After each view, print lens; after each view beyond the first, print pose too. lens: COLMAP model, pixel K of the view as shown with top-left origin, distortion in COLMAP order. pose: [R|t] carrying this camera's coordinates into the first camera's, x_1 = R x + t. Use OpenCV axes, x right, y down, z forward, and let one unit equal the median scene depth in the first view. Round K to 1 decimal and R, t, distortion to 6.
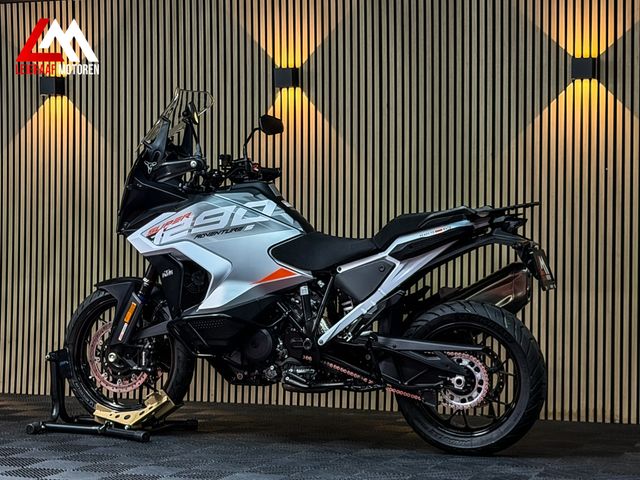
lens RADIAL K [[1436.6, 0, 323.1], [0, 1436.6, 241.1], [0, 0, 1]] dist [0.129110, 0.000000]
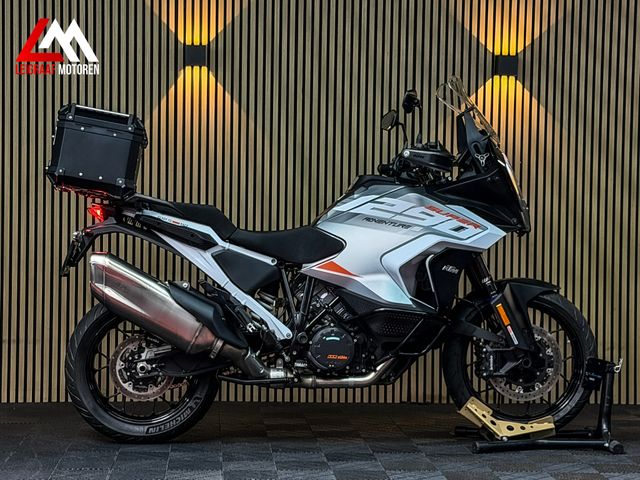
lens RADIAL K [[1436.6, 0, 322.8], [0, 1436.6, 243.7], [0, 0, 1]] dist [0.129110, 0.000000]
pose [[0.900636, -0.000359, 0.434574, -0.457681], [-0.009483, 0.999745, 0.020479, -0.013043], [-0.434471, -0.022565, 0.900403, 0.140127]]
